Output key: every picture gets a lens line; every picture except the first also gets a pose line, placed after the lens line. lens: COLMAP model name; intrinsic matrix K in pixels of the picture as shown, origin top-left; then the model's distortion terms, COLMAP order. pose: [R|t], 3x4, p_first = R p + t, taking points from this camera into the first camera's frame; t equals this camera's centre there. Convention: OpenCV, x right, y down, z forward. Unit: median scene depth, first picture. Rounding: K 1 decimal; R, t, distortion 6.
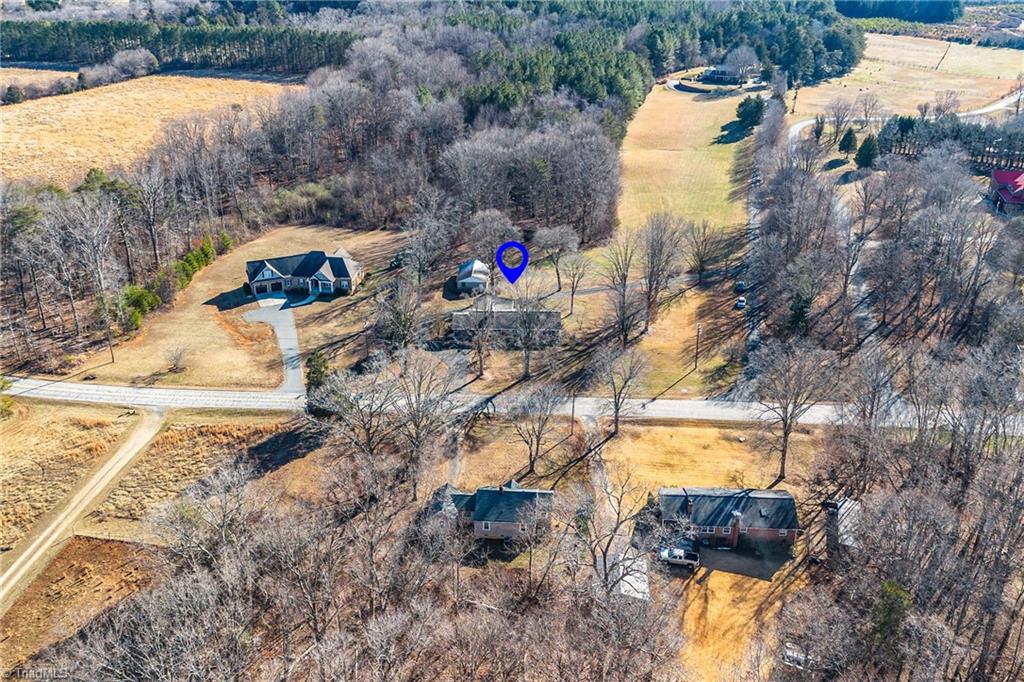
lens RADIAL K [[687.0, 0, 512.1], [0, 687.0, 339.0], [0, 0, 1]] dist [0.010208, -0.000295]
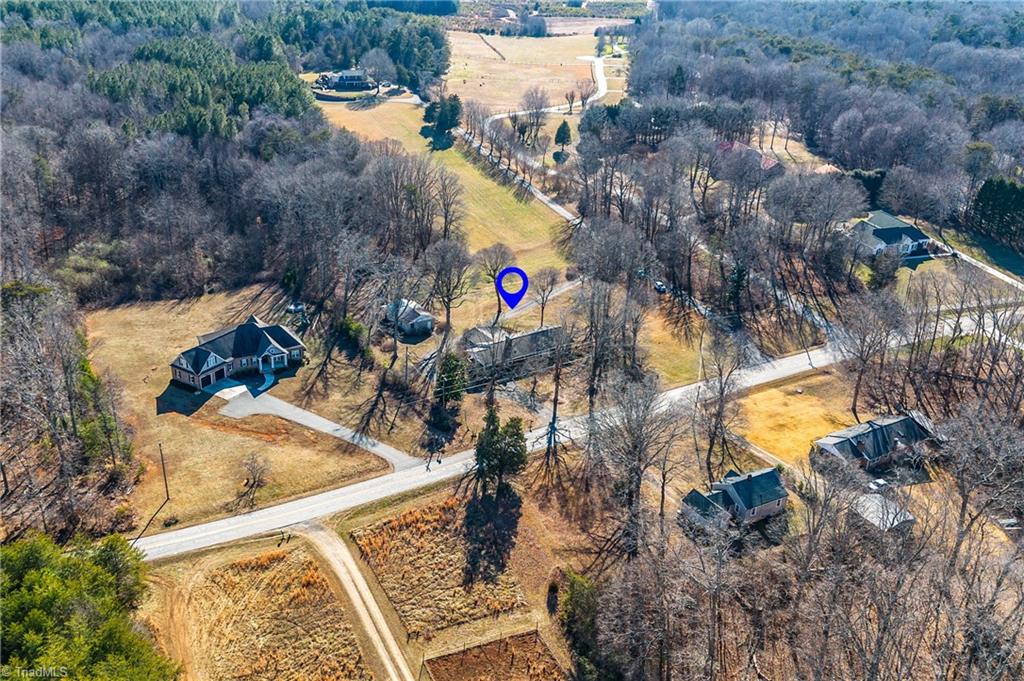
lens RADIAL K [[745.5, 0, 512.0], [0, 745.5, 340.4], [0, 0, 1]] dist [0.011379, 0.002104]
pose [[0.886541, -0.222284, 0.405752, -0.390542], [0.236121, 0.971586, 0.016358, -0.047668], [-0.397859, 0.081304, 0.913837, 0.025558]]
